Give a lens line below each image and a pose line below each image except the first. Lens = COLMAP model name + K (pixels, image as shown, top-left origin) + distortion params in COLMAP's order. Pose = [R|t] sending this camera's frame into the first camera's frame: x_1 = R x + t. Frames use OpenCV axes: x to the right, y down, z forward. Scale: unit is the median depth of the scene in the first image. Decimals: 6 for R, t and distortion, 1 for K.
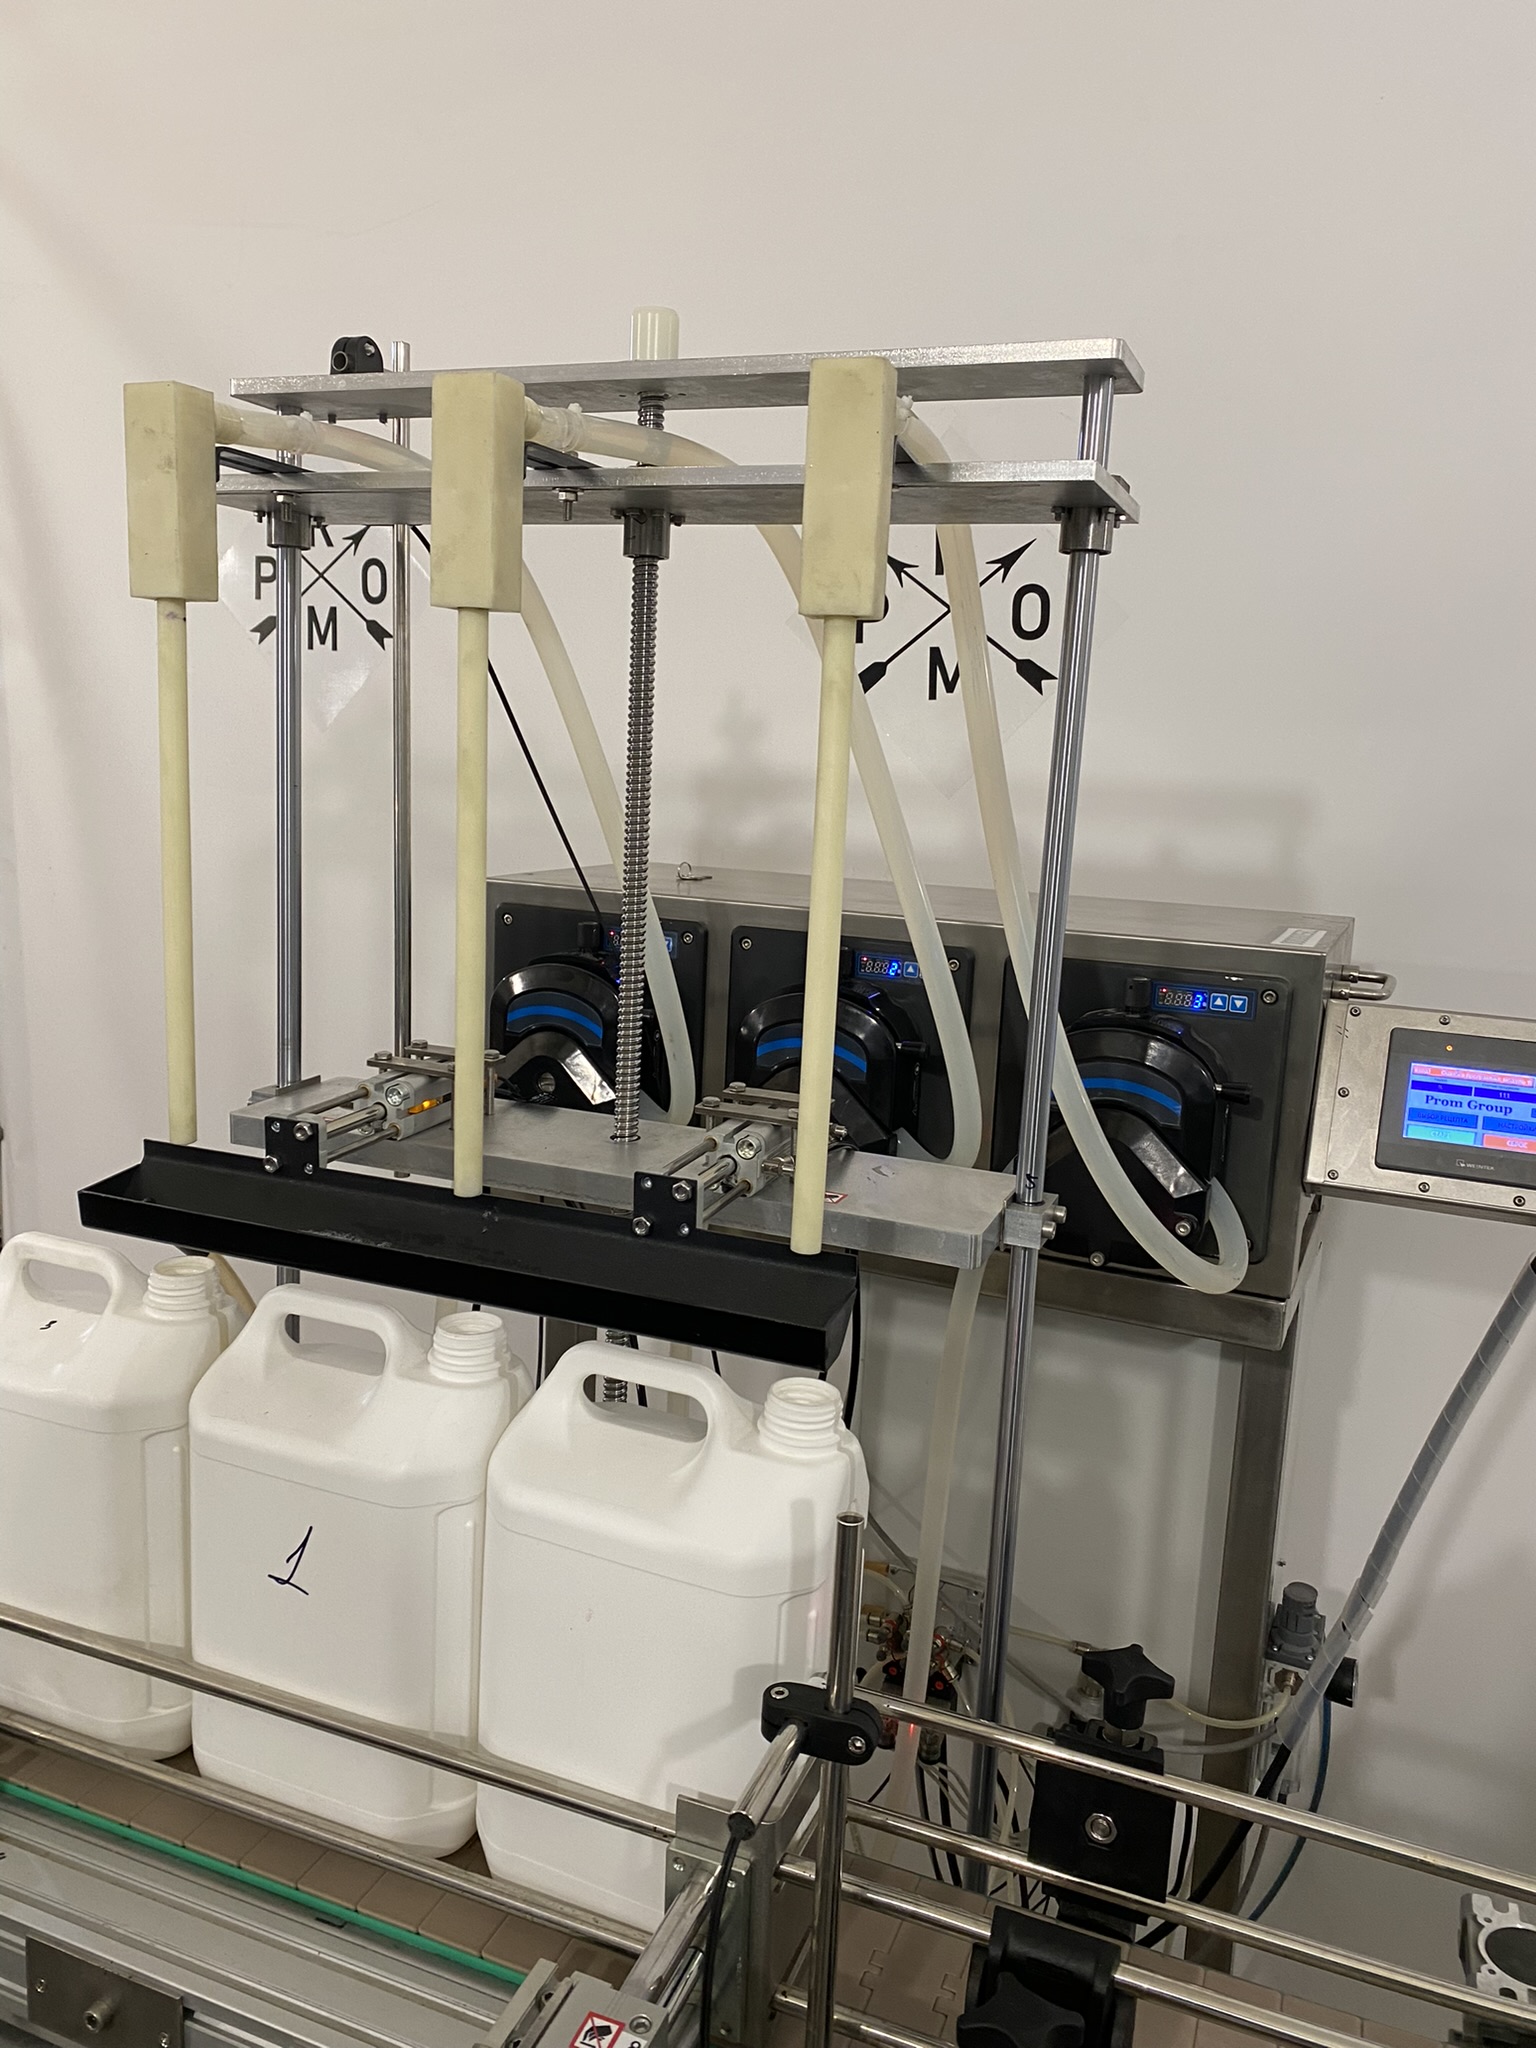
lens RADIAL K [[1568.0, 0, 765.8], [0, 1568.0, 1018.7], [0, 0, 1]] dist [0.016740, -0.024086]
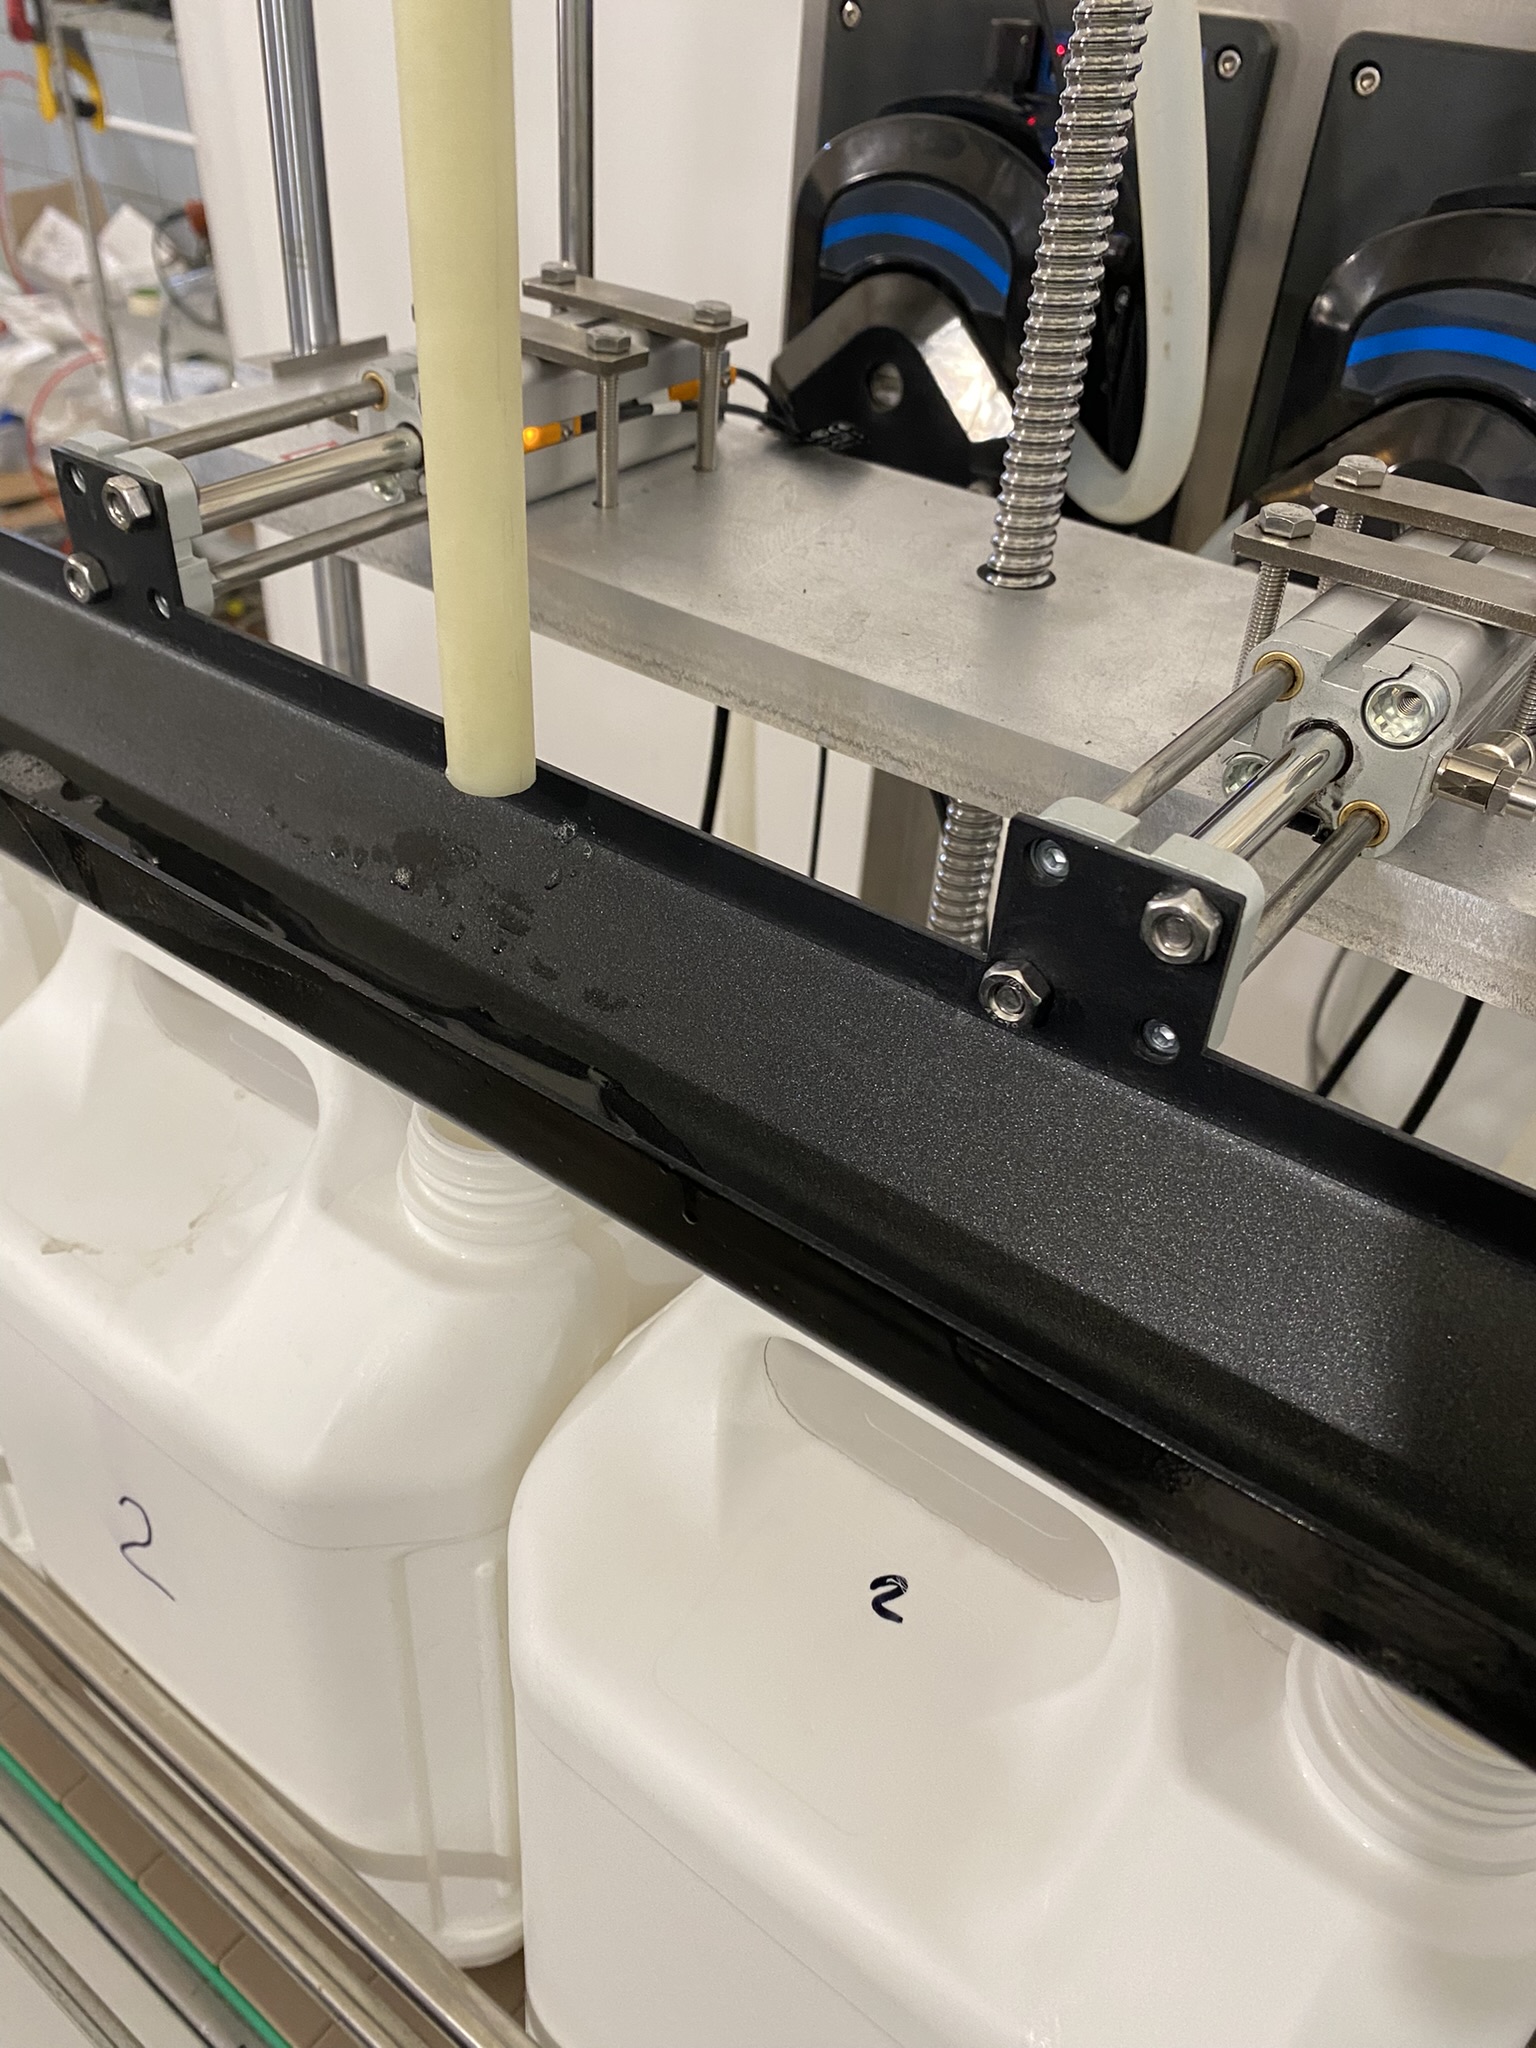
lens RADIAL K [[1568.0, 0, 761.1], [0, 1568.0, 1022.6], [0, 0, 1]] dist [0.016740, -0.024086]
pose [[0.964036, 0.168672, -0.205388, -0.052653], [-0.065100, 0.899123, 0.432828, 0.011747], [0.257675, -0.403891, 0.877767, 0.606125]]
